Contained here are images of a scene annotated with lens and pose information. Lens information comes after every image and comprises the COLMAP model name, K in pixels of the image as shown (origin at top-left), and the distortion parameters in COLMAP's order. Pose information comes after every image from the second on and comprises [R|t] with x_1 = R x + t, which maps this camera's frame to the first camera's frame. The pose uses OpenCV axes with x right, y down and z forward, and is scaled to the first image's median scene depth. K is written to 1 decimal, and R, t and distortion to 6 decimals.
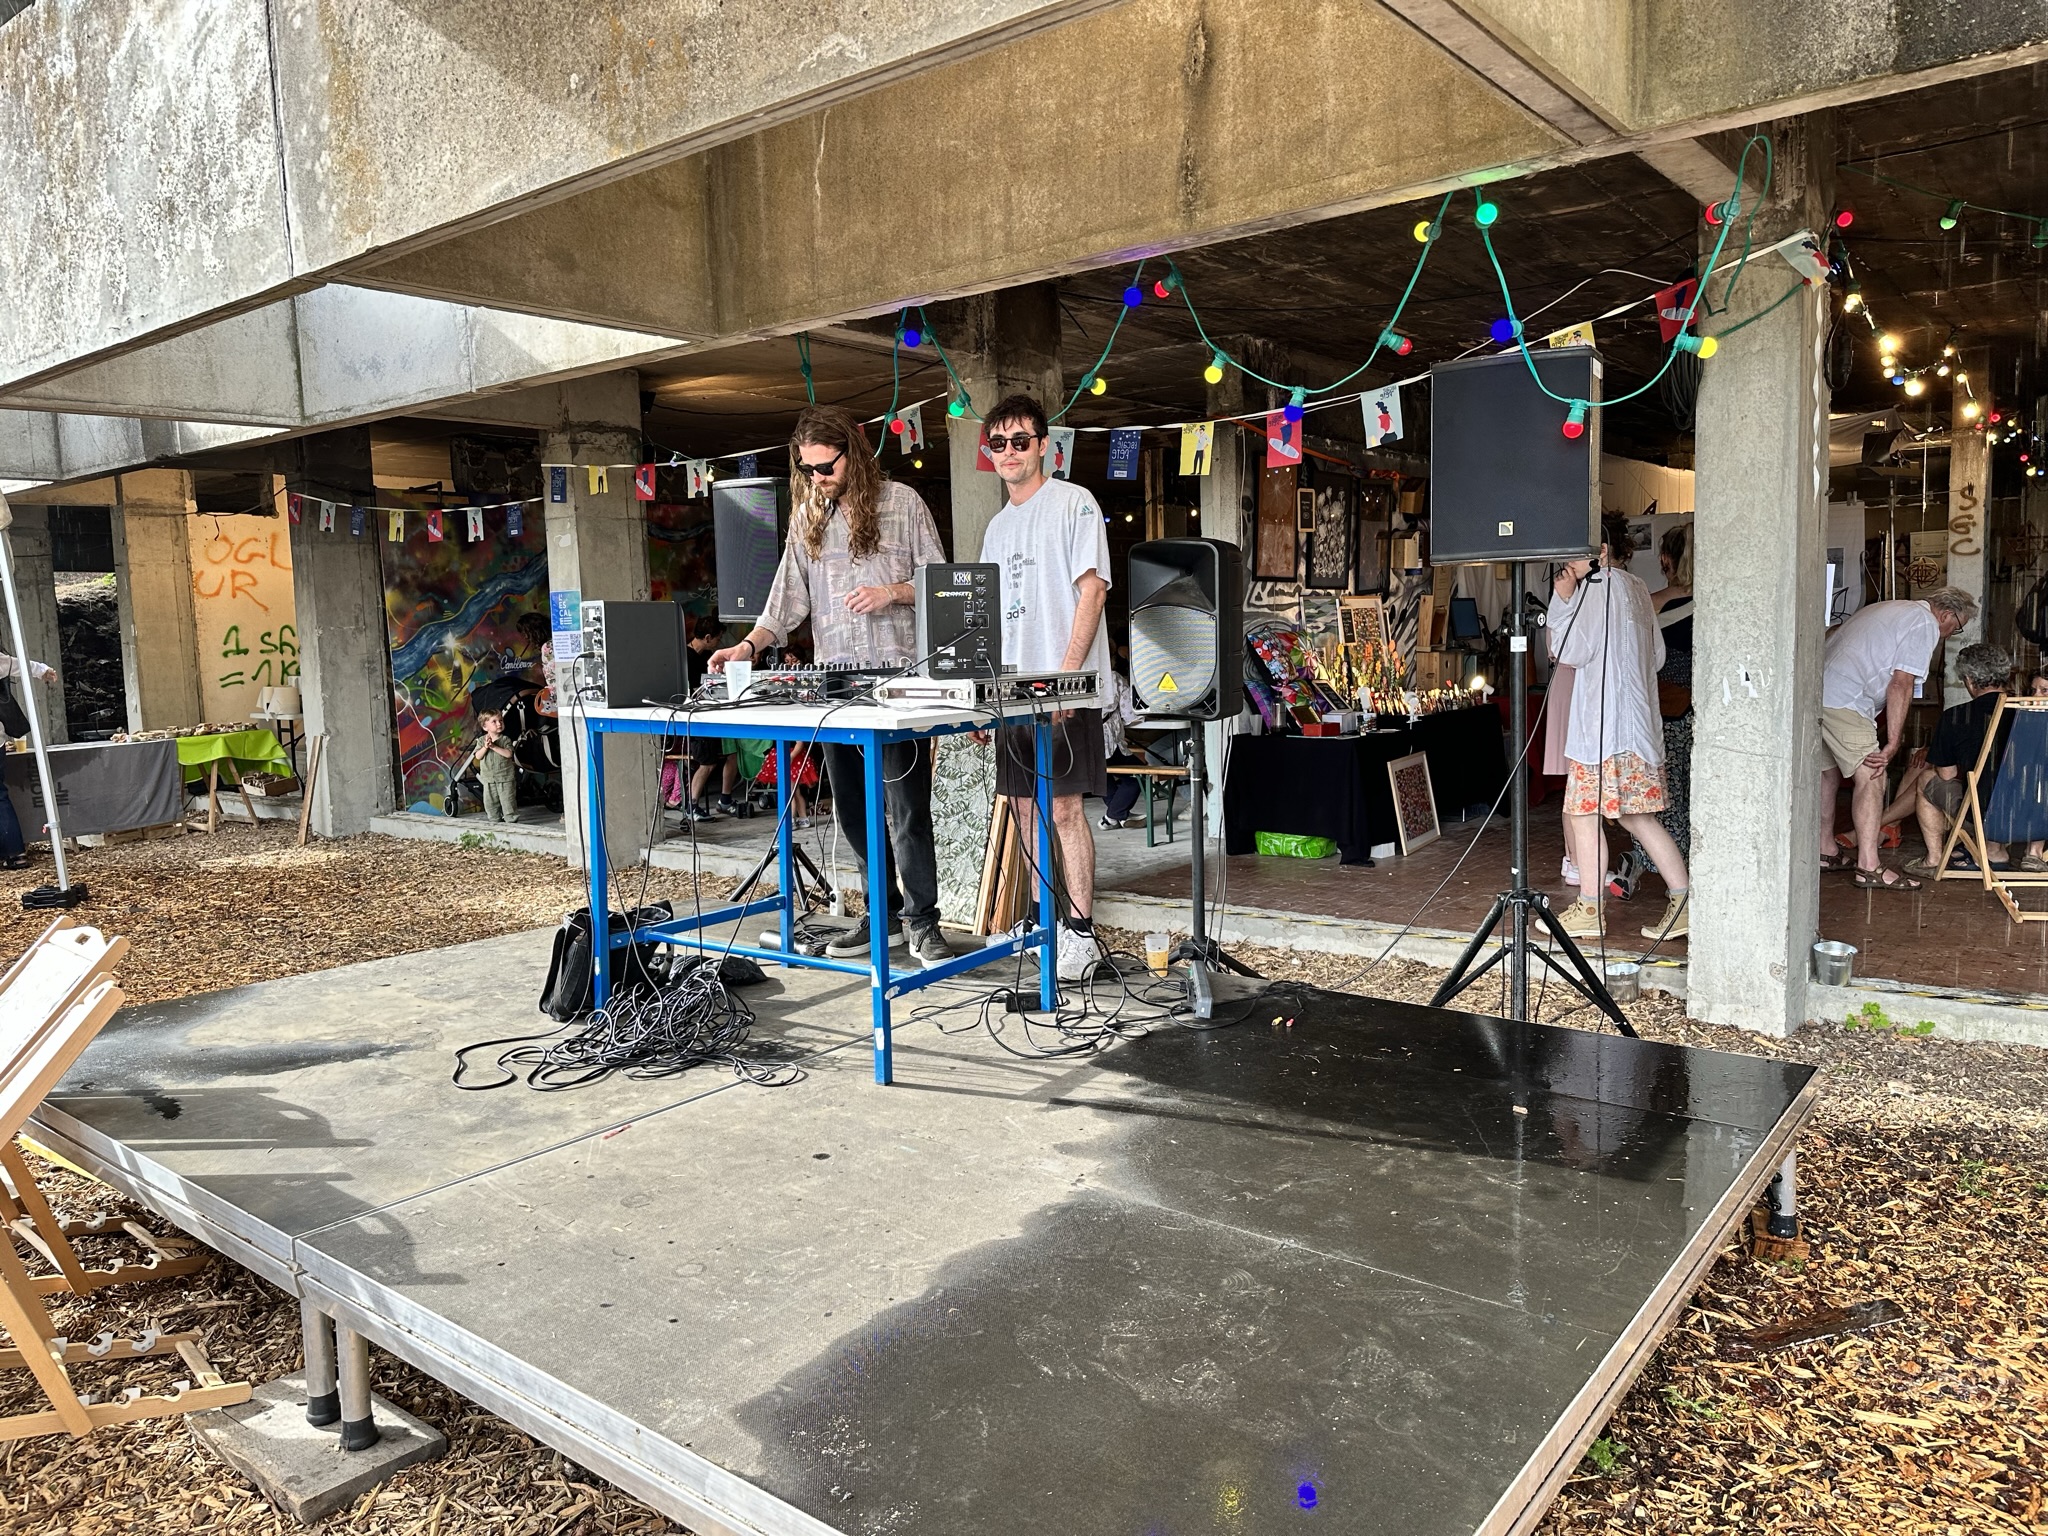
lens RADIAL K [[1442.6, 0, 1022.3], [0, 1442.6, 767.7], [0, 0, 1]] dist [0.005457, -0.010789]
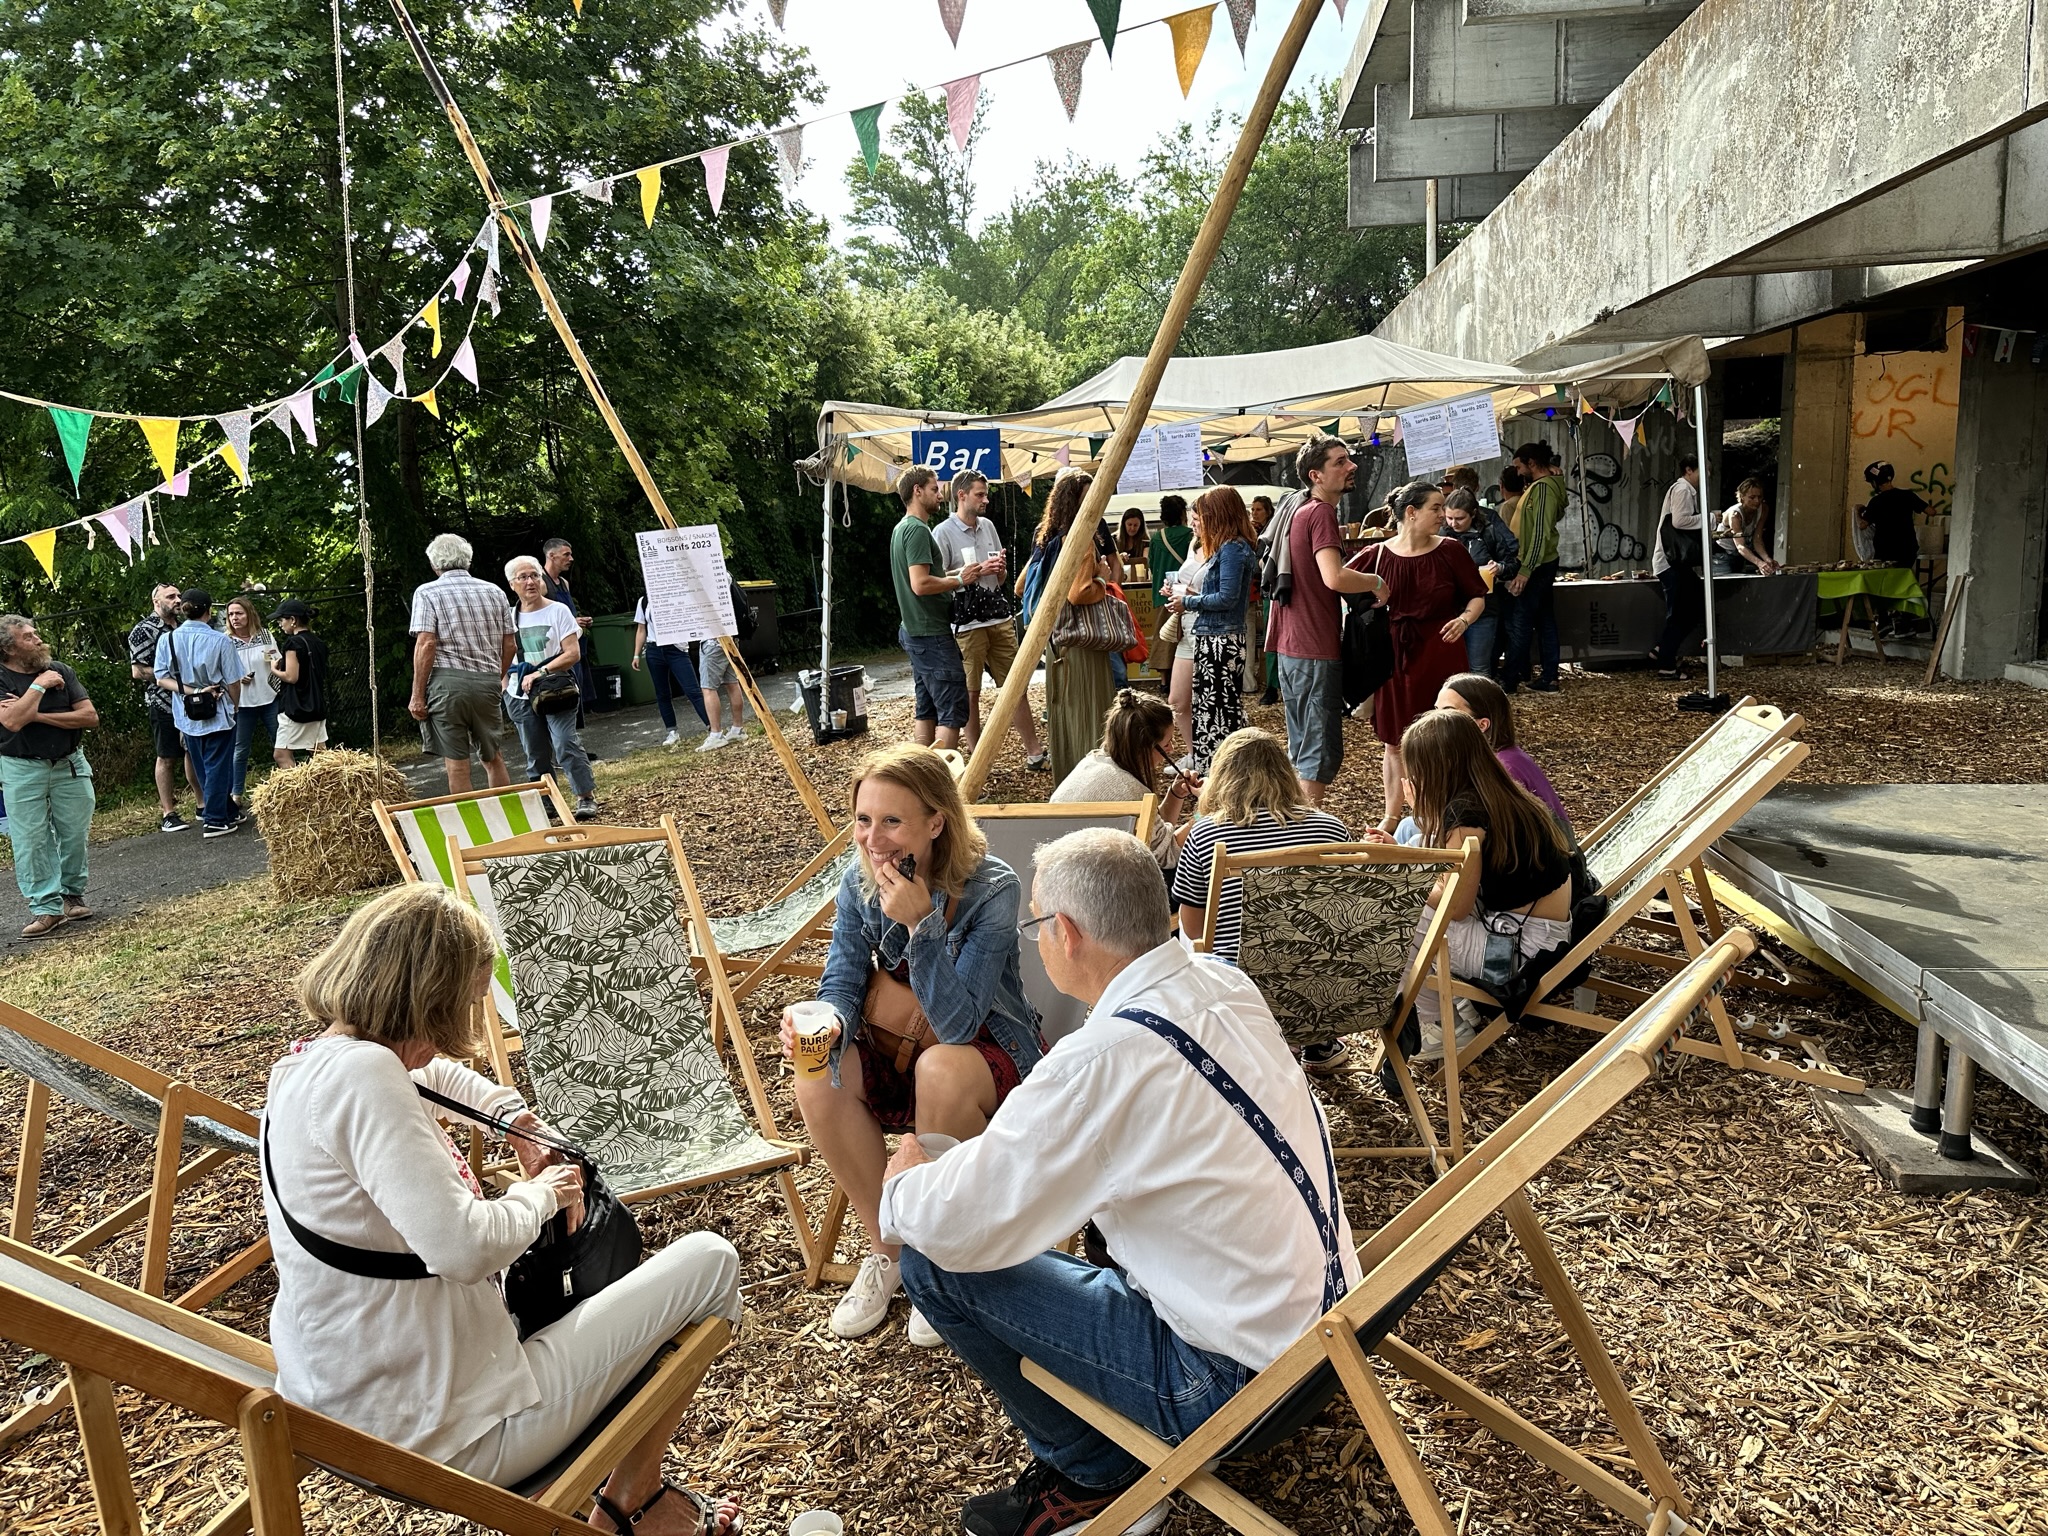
lens RADIAL K [[1442.6, 0, 1022.2], [0, 1442.6, 762.2], [0, 0, 1]] dist [0.005457, -0.010789]
pose [[0.524362, 0.148172, -0.838504, 0.041149], [-0.062341, 0.988781, 0.135742, 0.020477], [0.849210, -0.018905, 0.527717, -0.133050]]
